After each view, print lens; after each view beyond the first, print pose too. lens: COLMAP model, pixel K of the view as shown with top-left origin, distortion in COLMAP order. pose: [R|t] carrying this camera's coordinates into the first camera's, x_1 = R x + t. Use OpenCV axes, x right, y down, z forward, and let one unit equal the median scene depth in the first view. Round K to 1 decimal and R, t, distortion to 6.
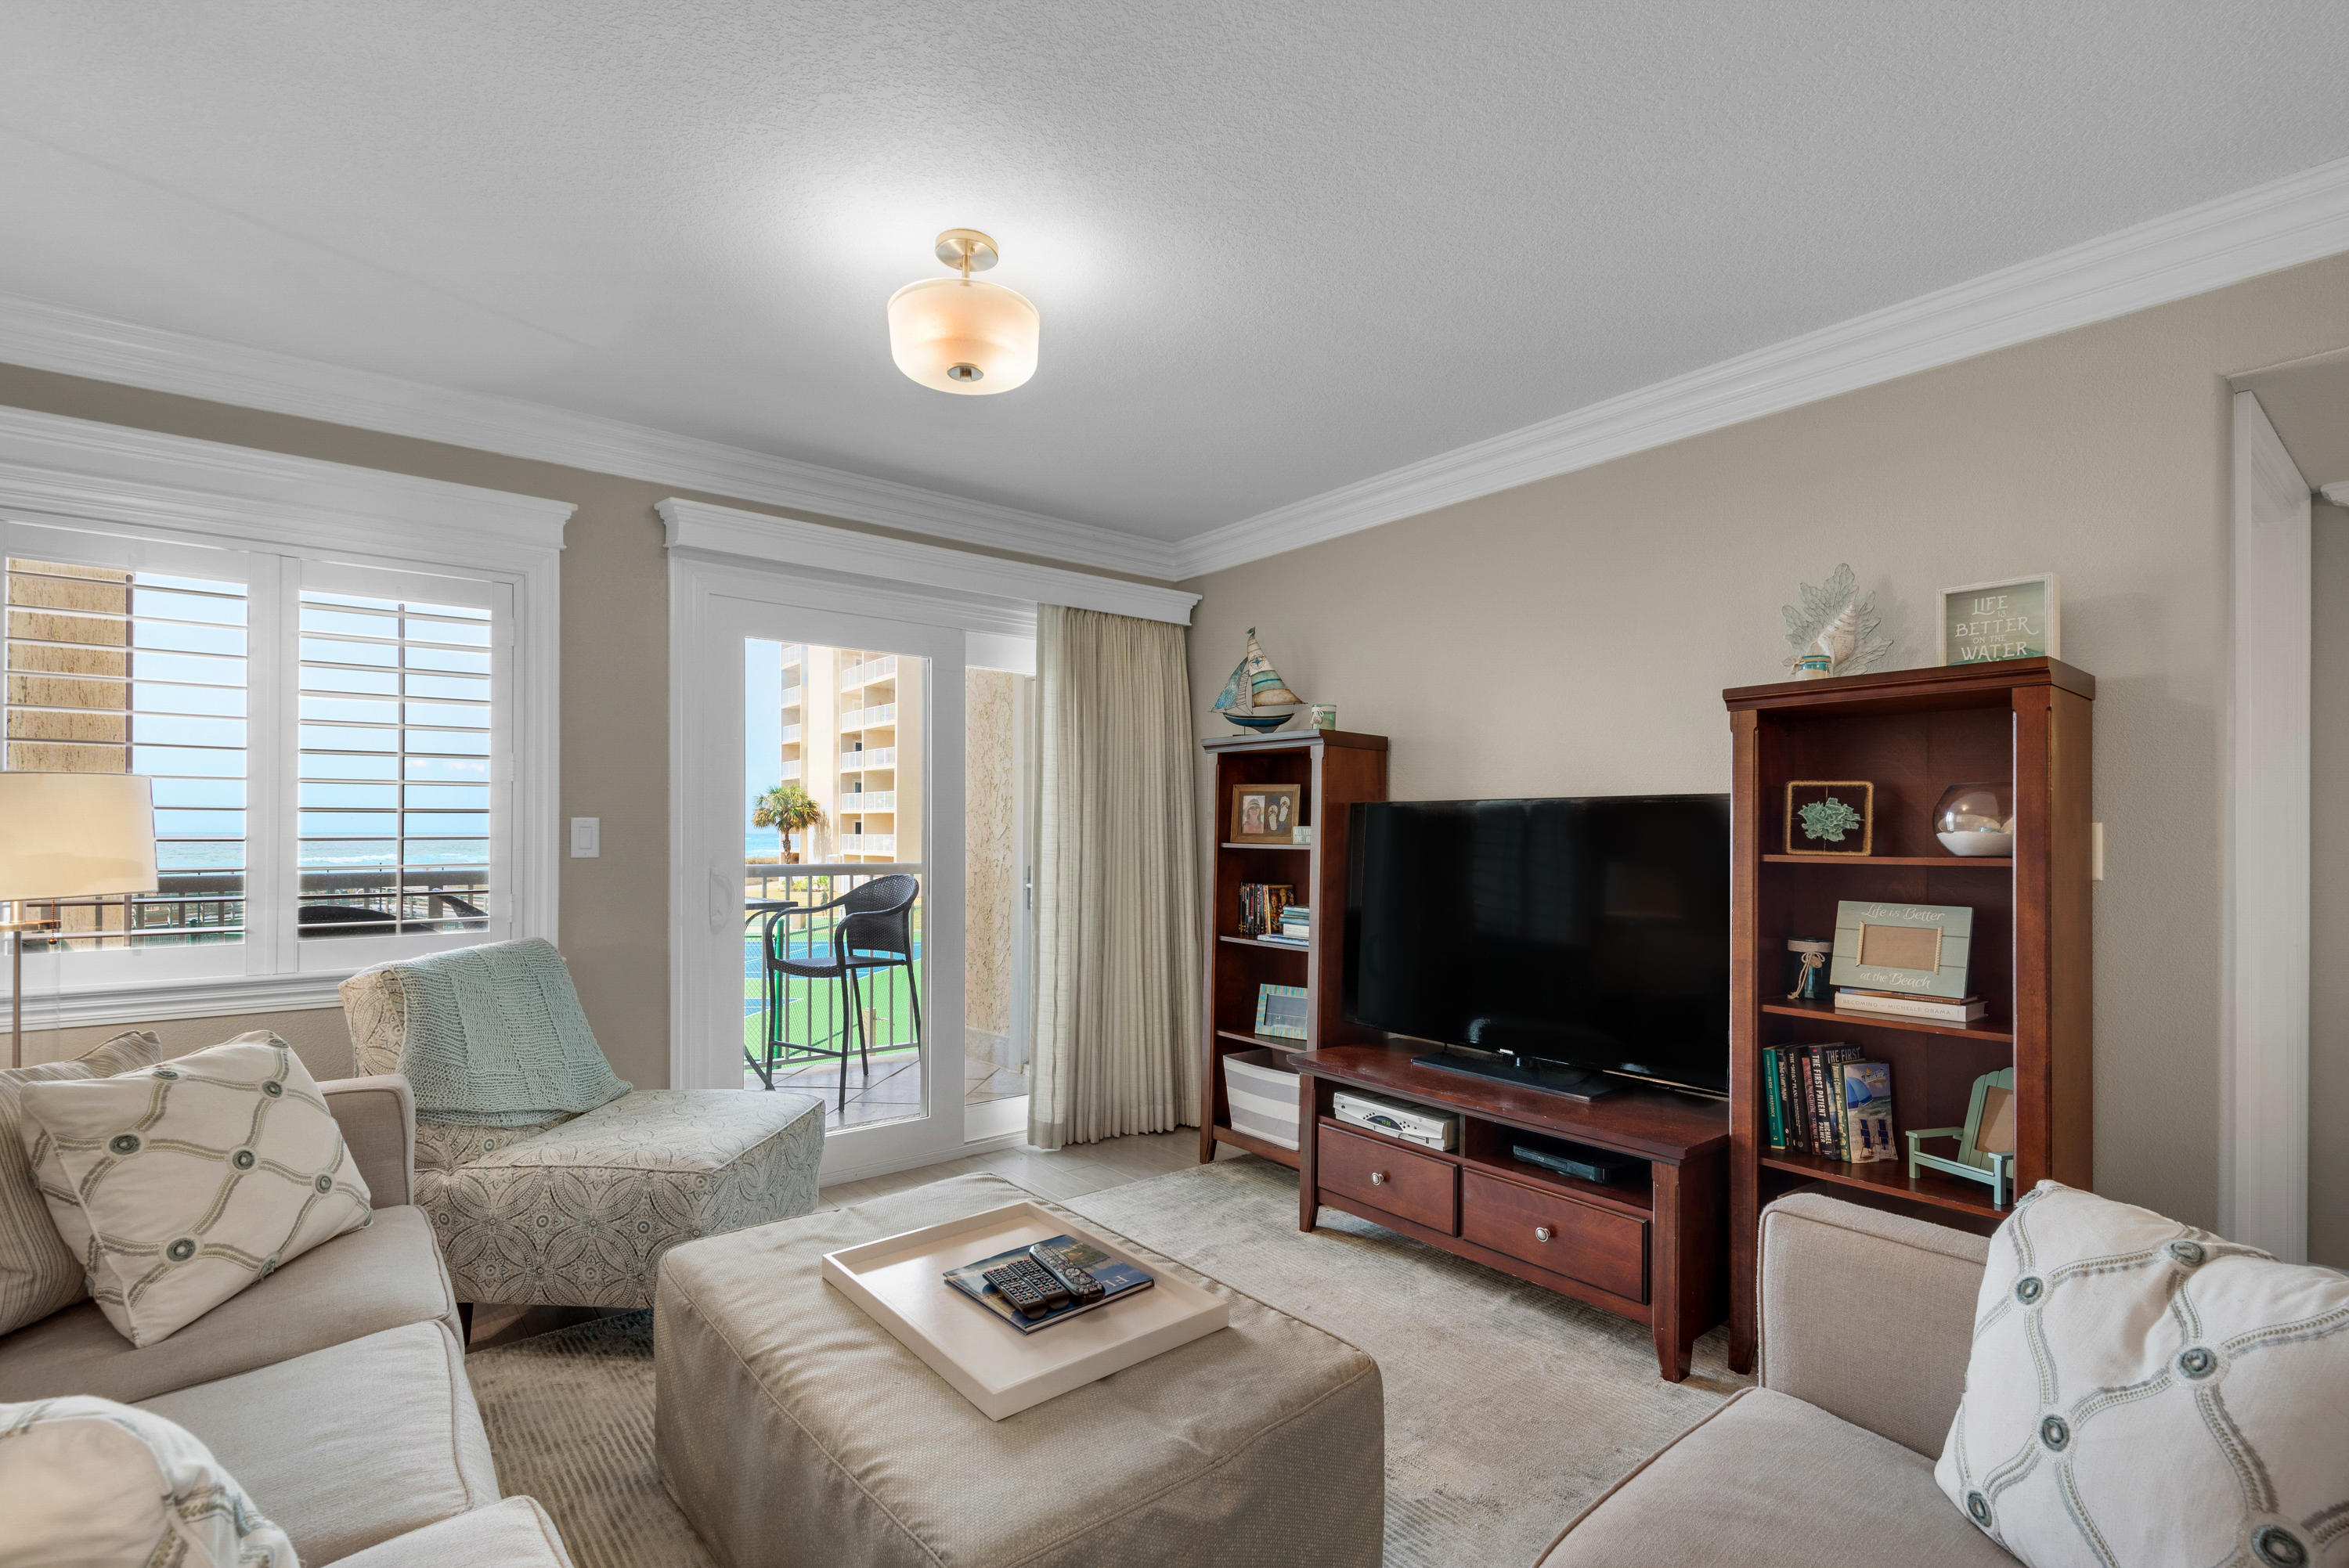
lens RADIAL K [[1076.1, 0, 1168.4], [0, 1076.1, 816.2], [0, 0, 1]] dist [0.032394, -0.019337]
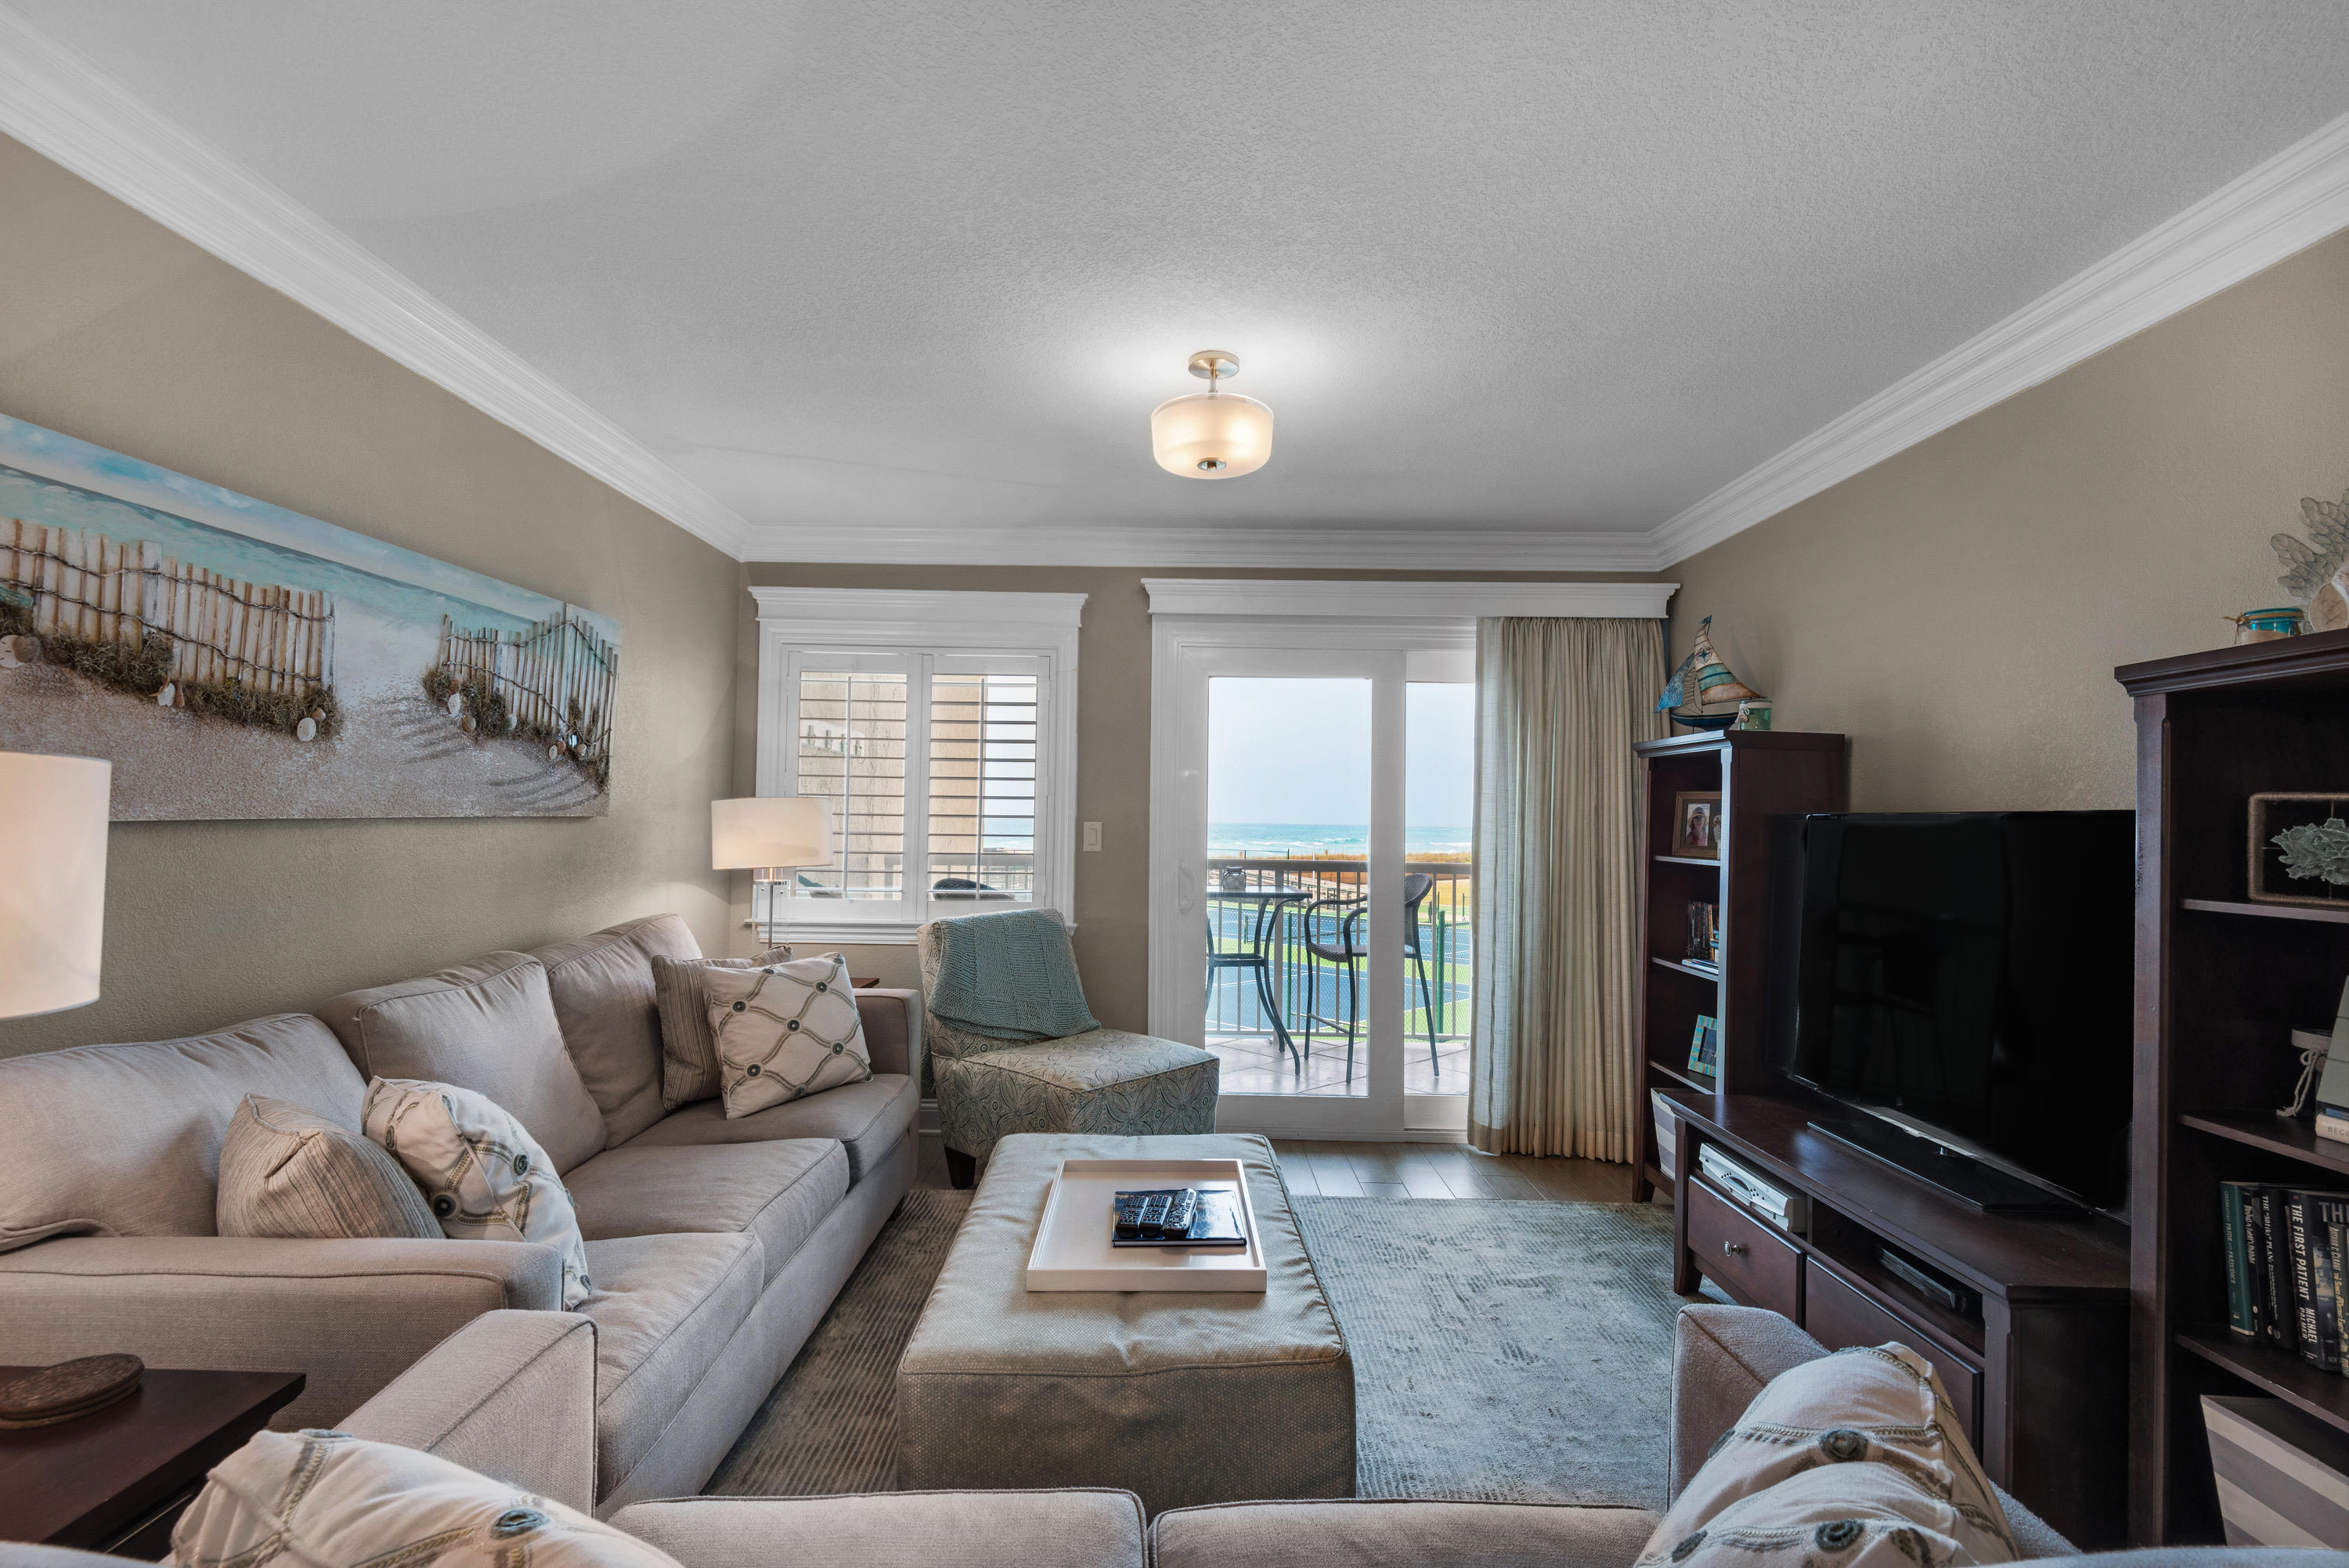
lens RADIAL K [[1056.9, 0, 1174.5], [0, 1056.9, 784.0], [0, 0, 1]] dist [0.031547, -0.017594]
pose [[0.776699, -0.011834, -0.629761, 0.413578], [-0.005310, 0.999665, -0.025334, -0.015144], [0.629850, 0.023021, 0.776376, 0.046229]]
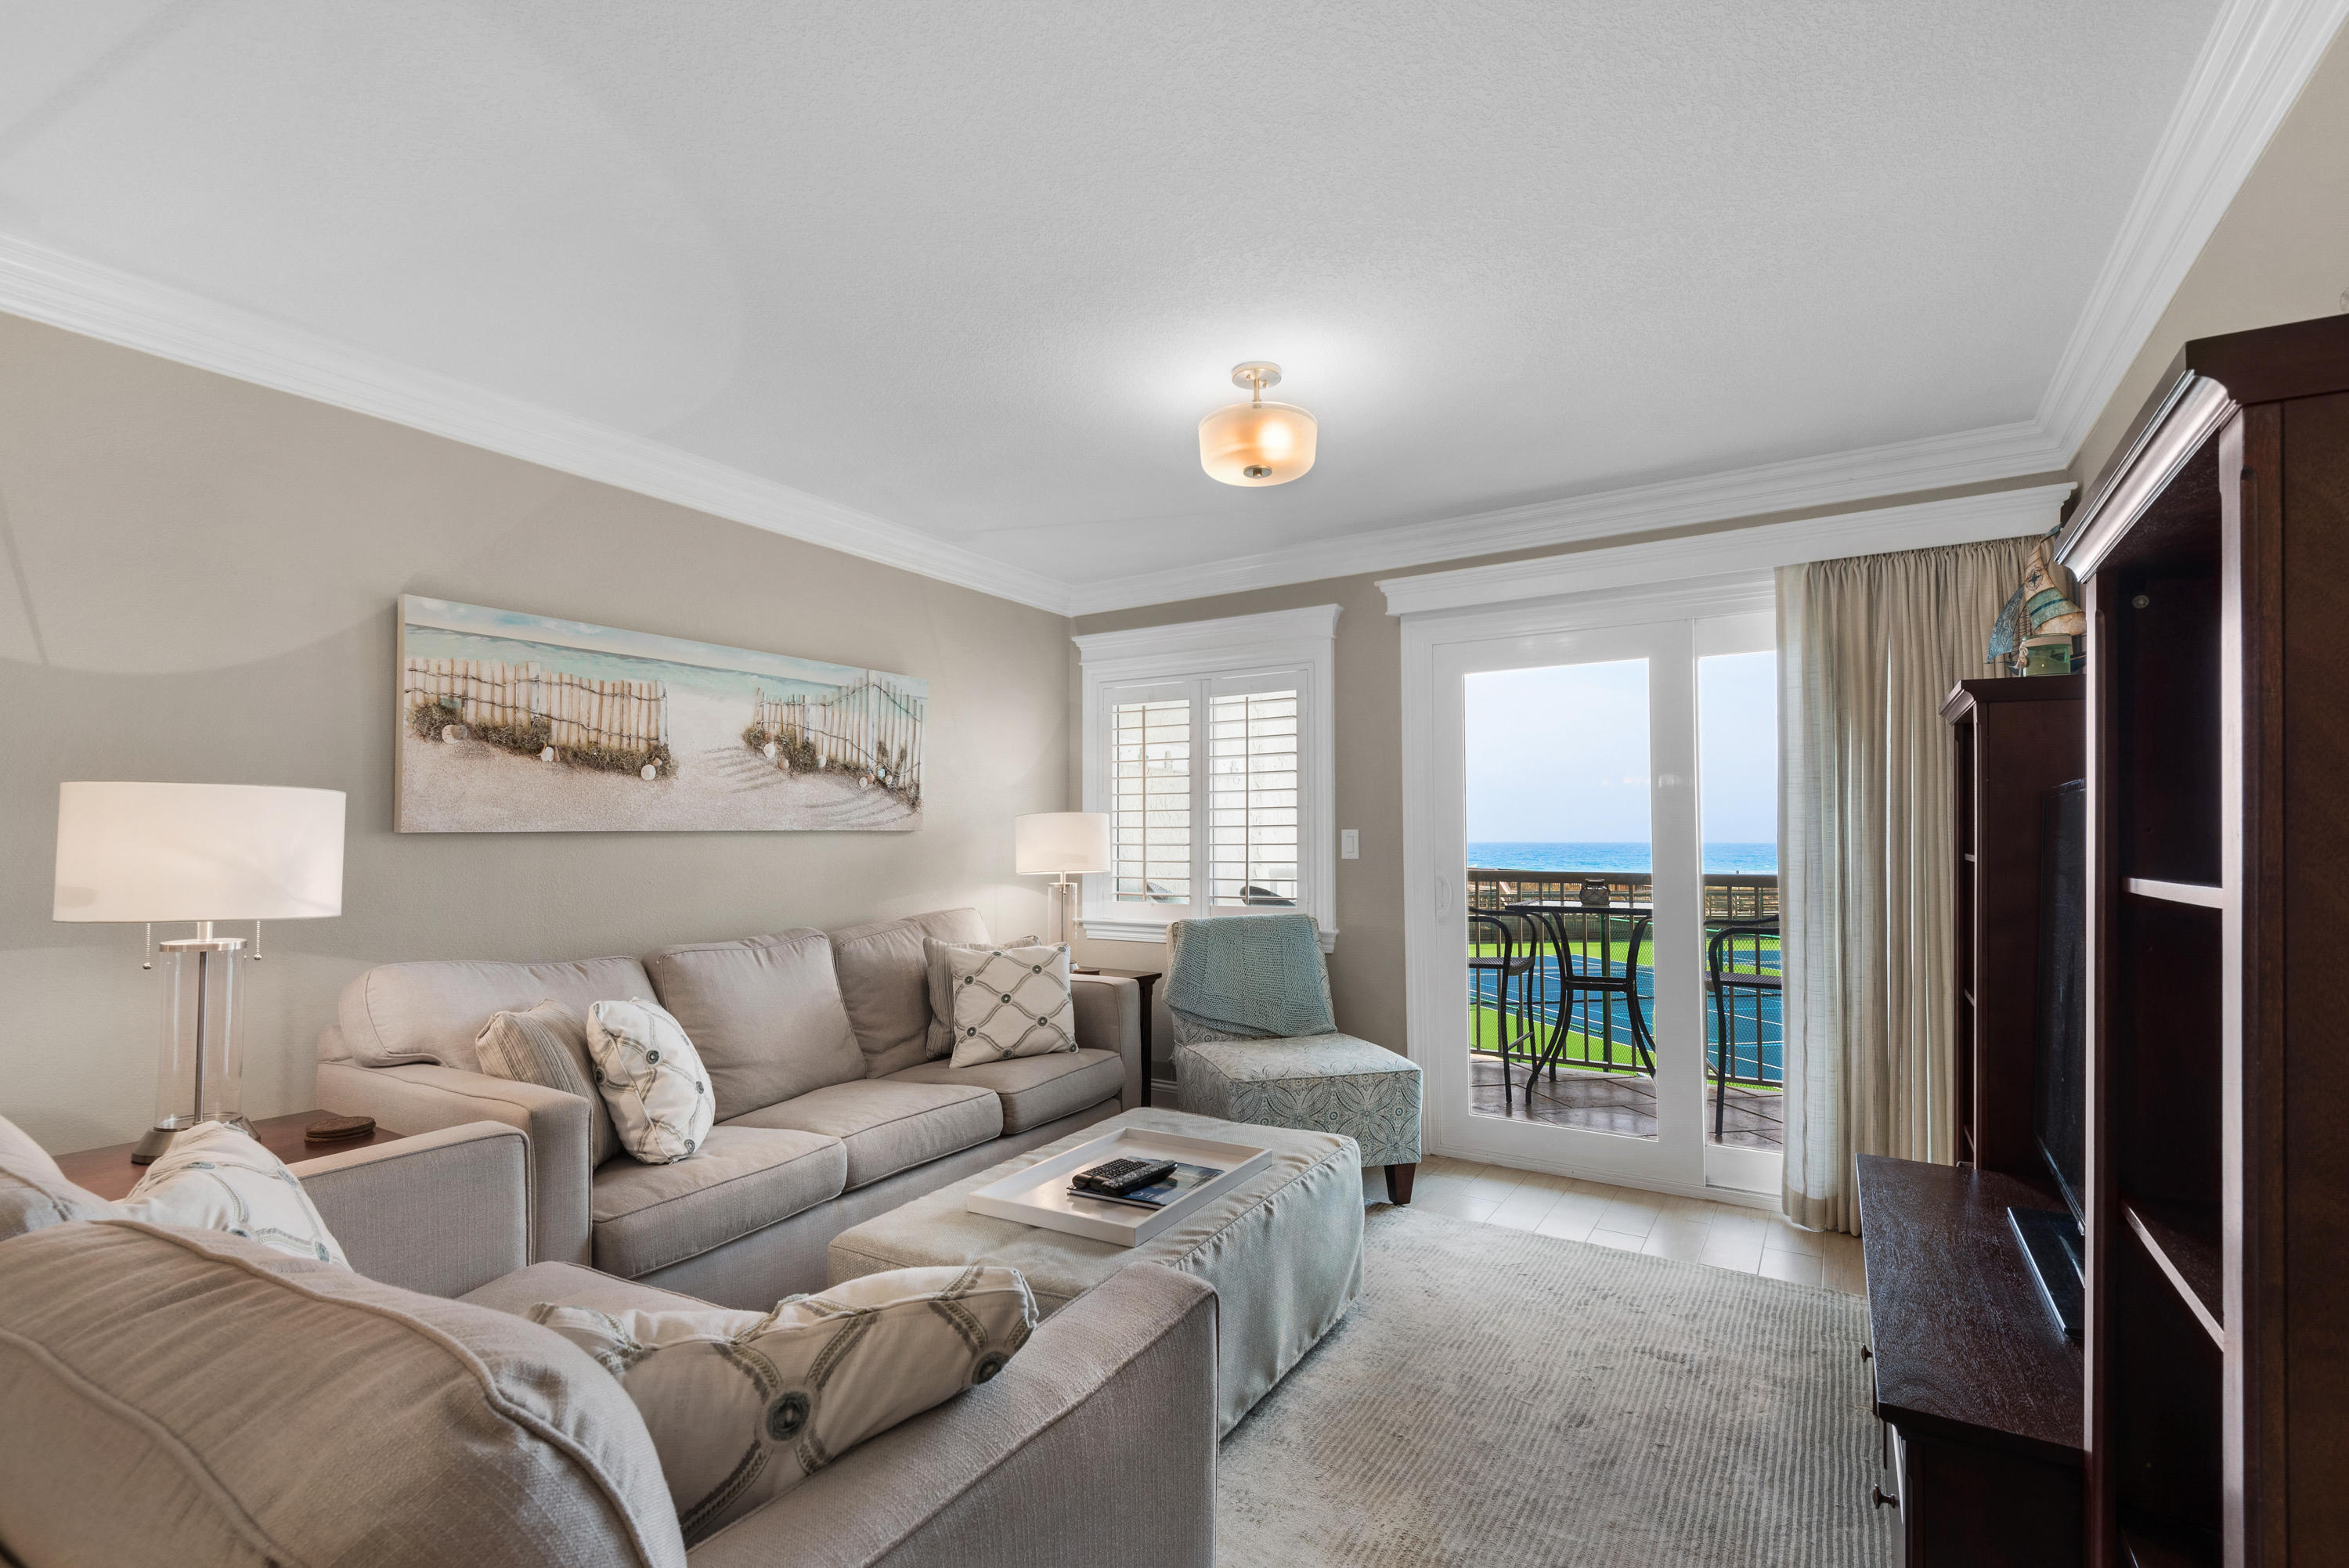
lens RADIAL K [[1070.6, 0, 1174.0], [0, 1070.6, 803.6], [0, 0, 1]] dist [0.064842, -0.065560]
pose [[0.325959, -0.035895, -0.944702, 0.740022], [0.014973, 0.999350, -0.032805, 0.010229], [0.945265, -0.003452, 0.326285, 0.393564]]
